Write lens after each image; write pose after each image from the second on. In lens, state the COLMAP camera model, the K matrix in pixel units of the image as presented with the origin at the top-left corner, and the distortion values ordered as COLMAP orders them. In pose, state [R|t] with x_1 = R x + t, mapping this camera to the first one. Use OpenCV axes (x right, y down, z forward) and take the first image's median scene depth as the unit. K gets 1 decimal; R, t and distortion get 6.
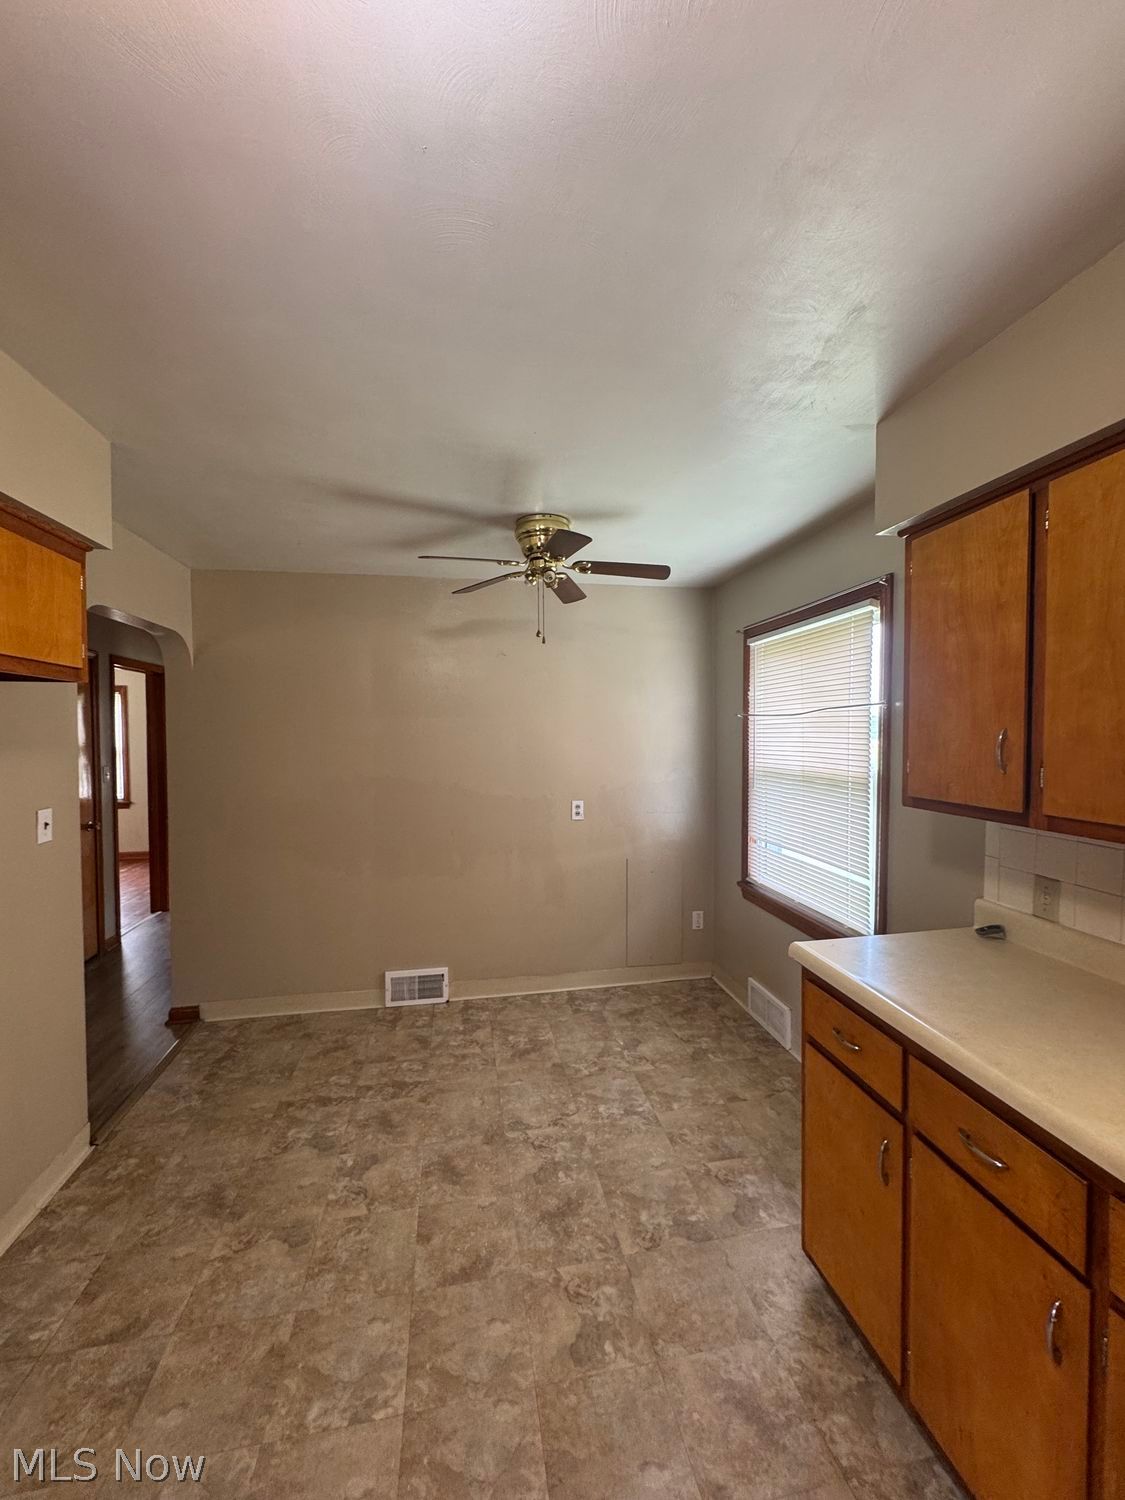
lens RADIAL K [[597.7, 0, 565.8], [0, 597.7, 751.3], [0, 0, 1]] dist [-0.001839, -0.000387]
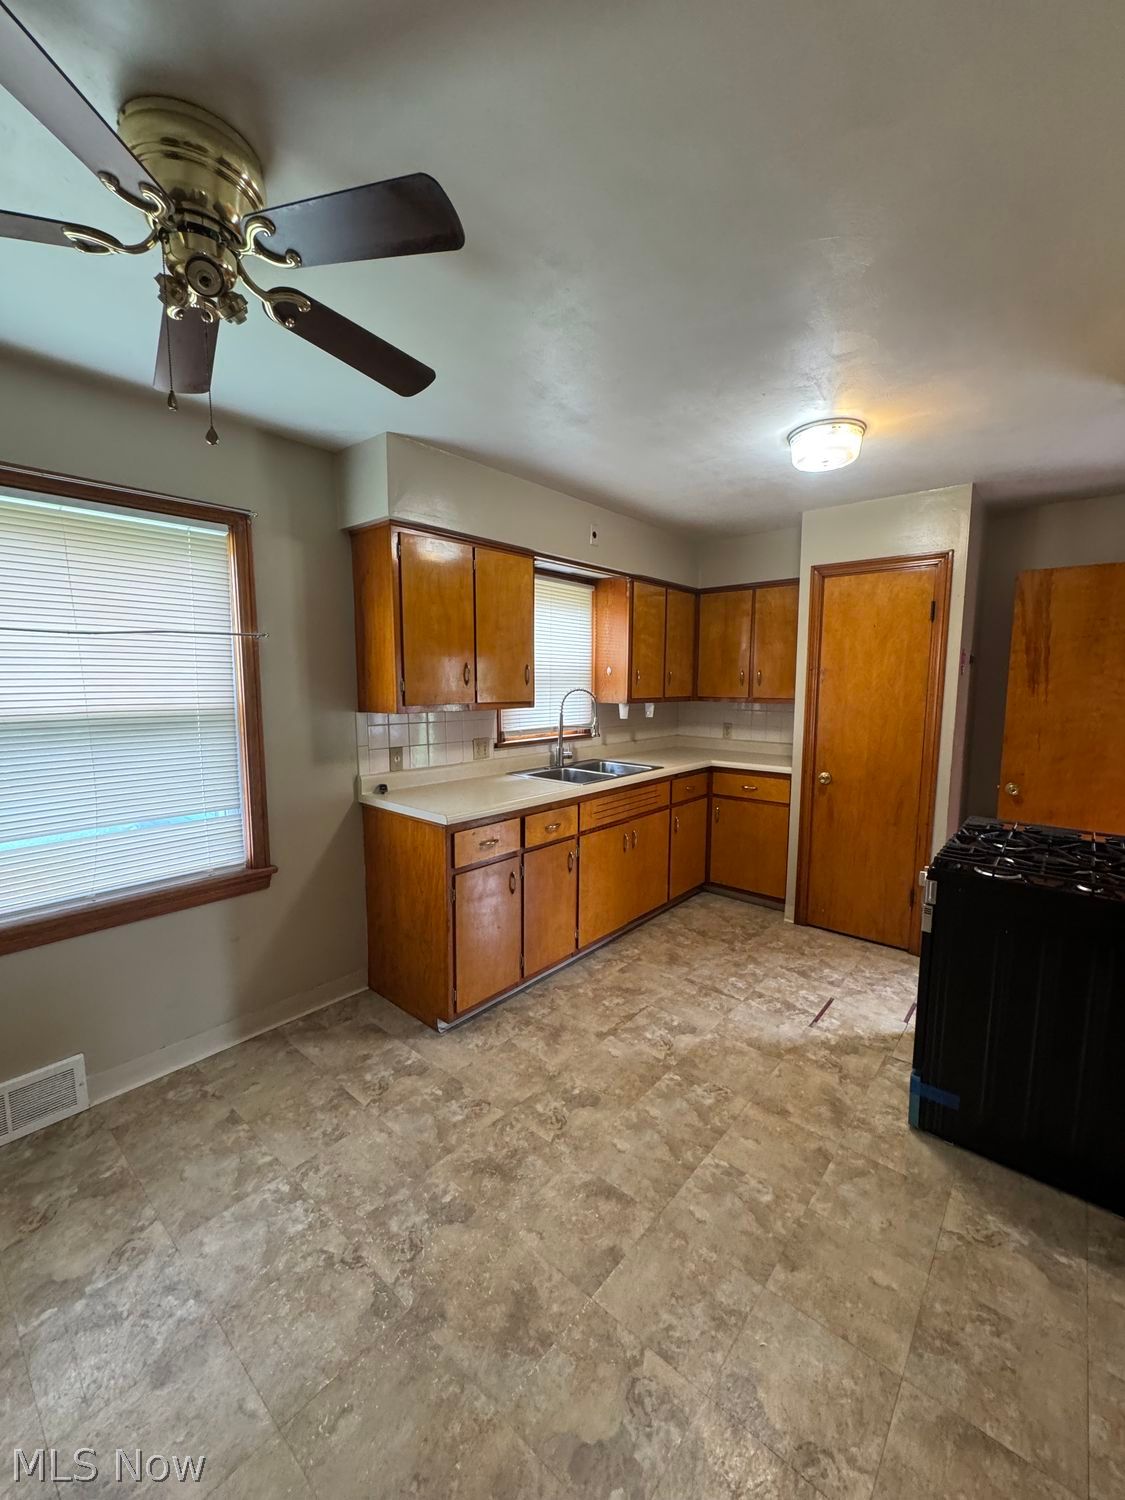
lens RADIAL K [[597.7, 0, 564.6], [0, 597.7, 747.1], [0, 0, 1]] dist [-0.001839, -0.000387]
pose [[-0.622792, -0.082257, 0.778051, -0.803130], [0.027998, 0.991478, 0.127232, -0.001457], [-0.781886, 0.101023, -0.615181, 1.526540]]
